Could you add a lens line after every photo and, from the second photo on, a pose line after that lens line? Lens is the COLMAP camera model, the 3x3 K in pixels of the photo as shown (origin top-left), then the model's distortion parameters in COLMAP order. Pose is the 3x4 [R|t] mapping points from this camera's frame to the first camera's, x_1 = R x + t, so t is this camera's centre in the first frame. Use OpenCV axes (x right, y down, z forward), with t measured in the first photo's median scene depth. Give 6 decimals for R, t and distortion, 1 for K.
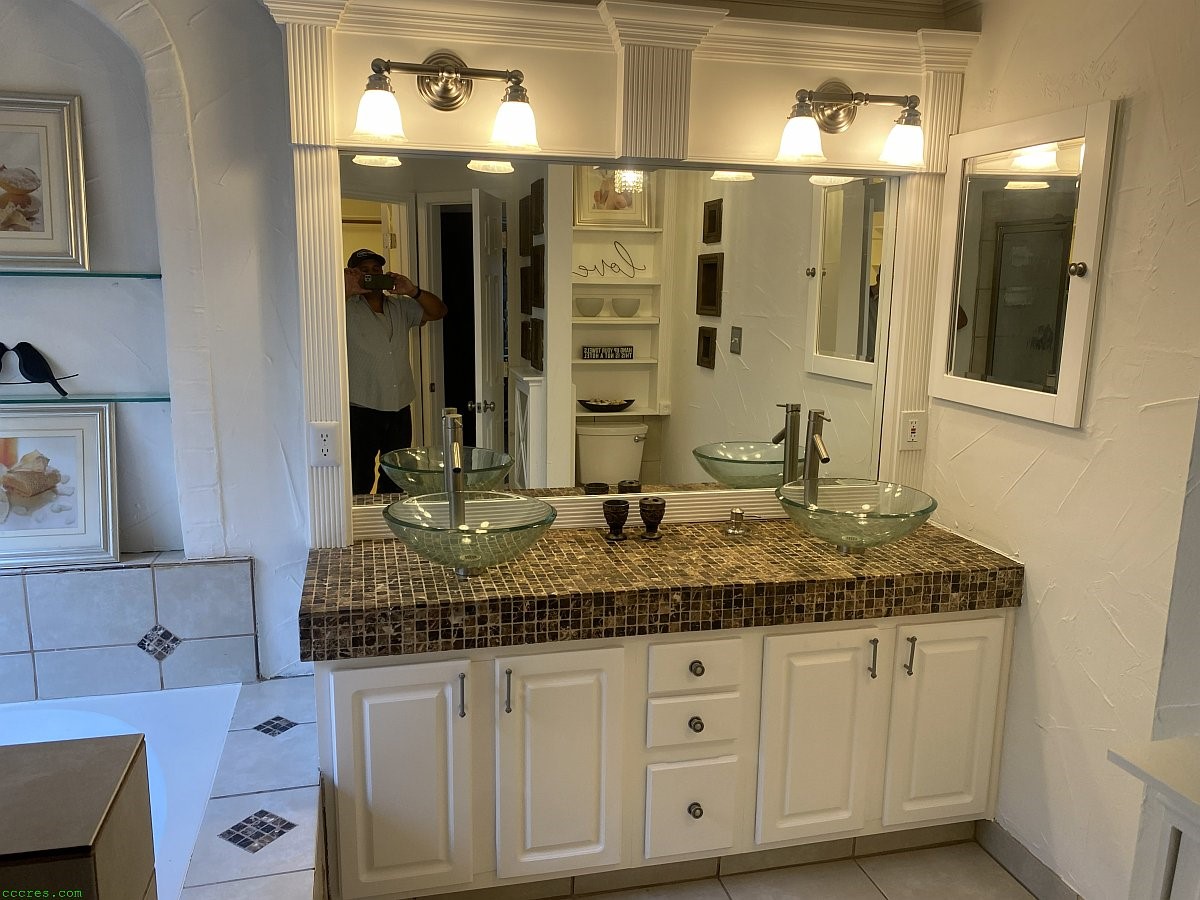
lens RADIAL K [[924.5, 0, 596.6], [0, 924.5, 450.2], [0, 0, 1]] dist [-0.002981, -0.000144]
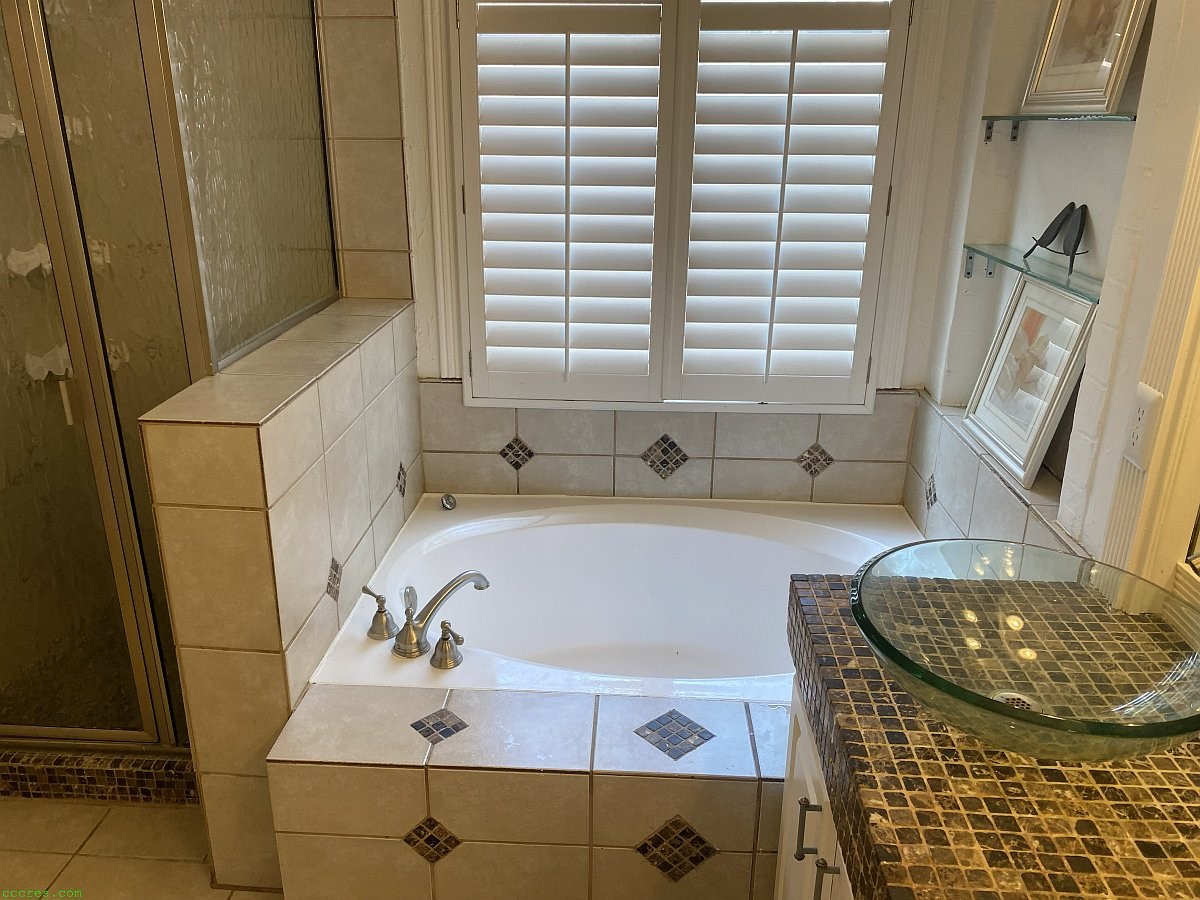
lens RADIAL K [[924.5, 0, 596.5], [0, 924.5, 455.4], [0, 0, 1]] dist [-0.002981, -0.000144]
pose [[-0.300235, 0.319873, -0.898632, 0.341188], [-0.183507, 0.905128, 0.383495, -0.156246], [0.936047, 0.280044, -0.213052, 0.880712]]
